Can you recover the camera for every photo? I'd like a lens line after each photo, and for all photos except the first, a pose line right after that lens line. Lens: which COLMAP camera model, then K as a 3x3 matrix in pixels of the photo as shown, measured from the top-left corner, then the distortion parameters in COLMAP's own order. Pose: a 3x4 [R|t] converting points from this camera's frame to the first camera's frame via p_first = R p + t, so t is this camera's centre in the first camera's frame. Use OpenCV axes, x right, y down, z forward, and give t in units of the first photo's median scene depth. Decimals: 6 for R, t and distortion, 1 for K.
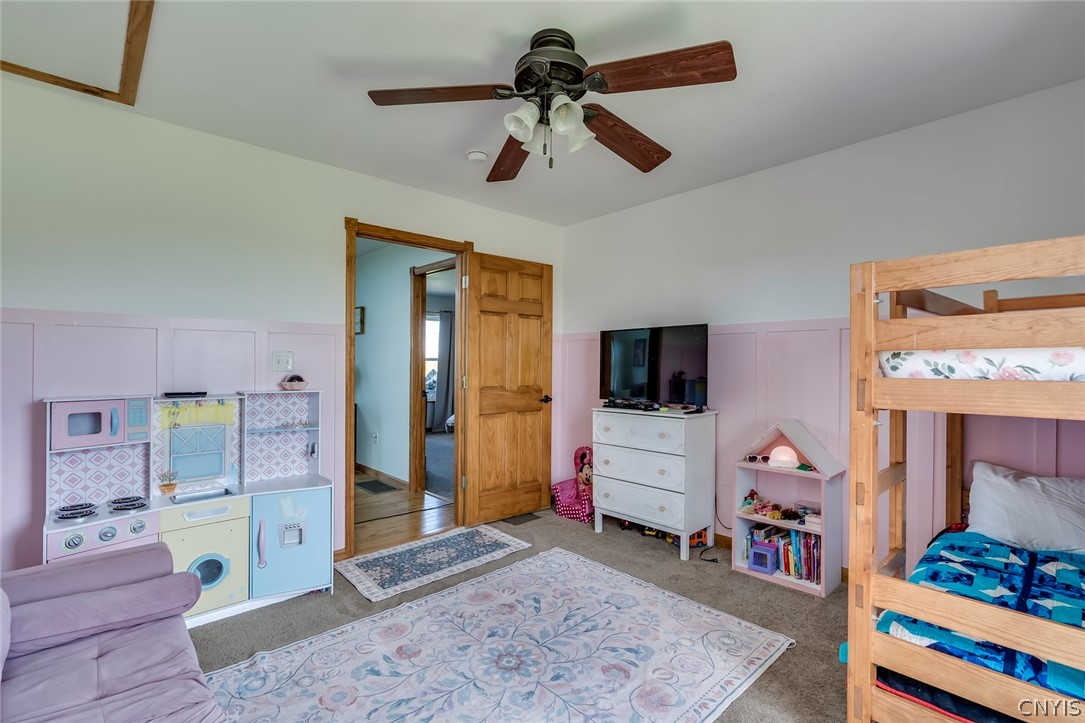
lens RADIAL K [[494.7, 0, 532.2], [0, 494.7, 351.8], [0, 0, 1]] dist [-0.004613, 0.000415]
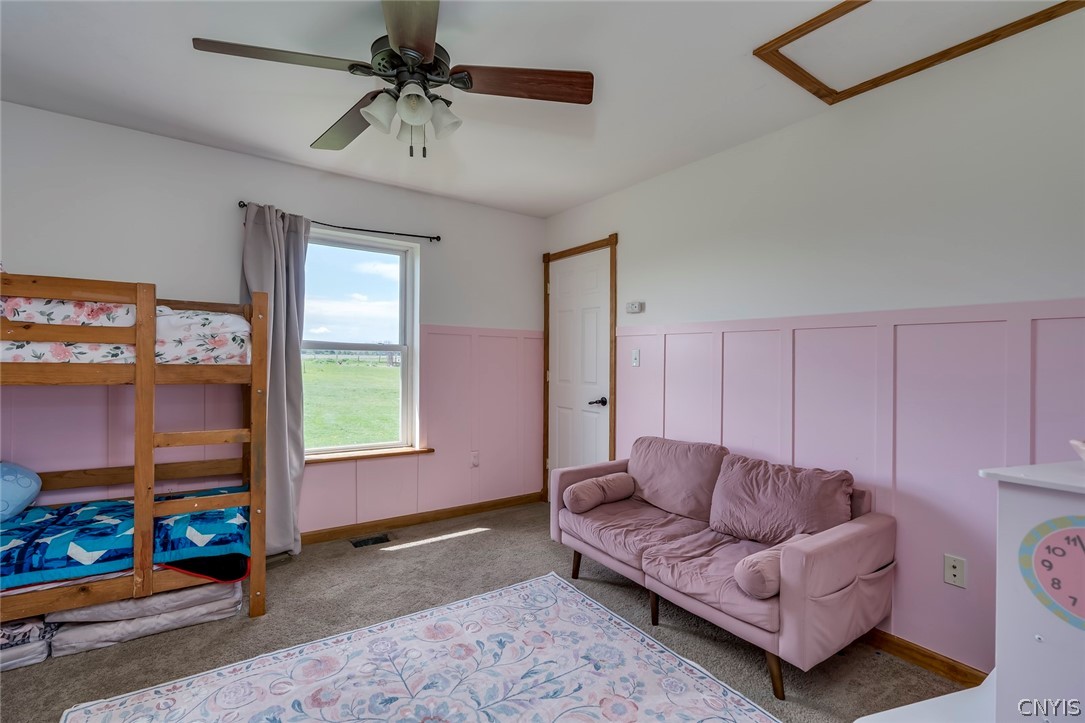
lens RADIAL K [[494.7, 0, 532.2], [0, 494.7, 351.8], [0, 0, 1]] dist [-0.004613, 0.000415]
pose [[-0.989670, -0.012920, 0.142778, -0.353361], [-0.016737, 0.999533, -0.025569, 0.032552], [-0.142381, -0.027695, -0.989424, 2.002137]]
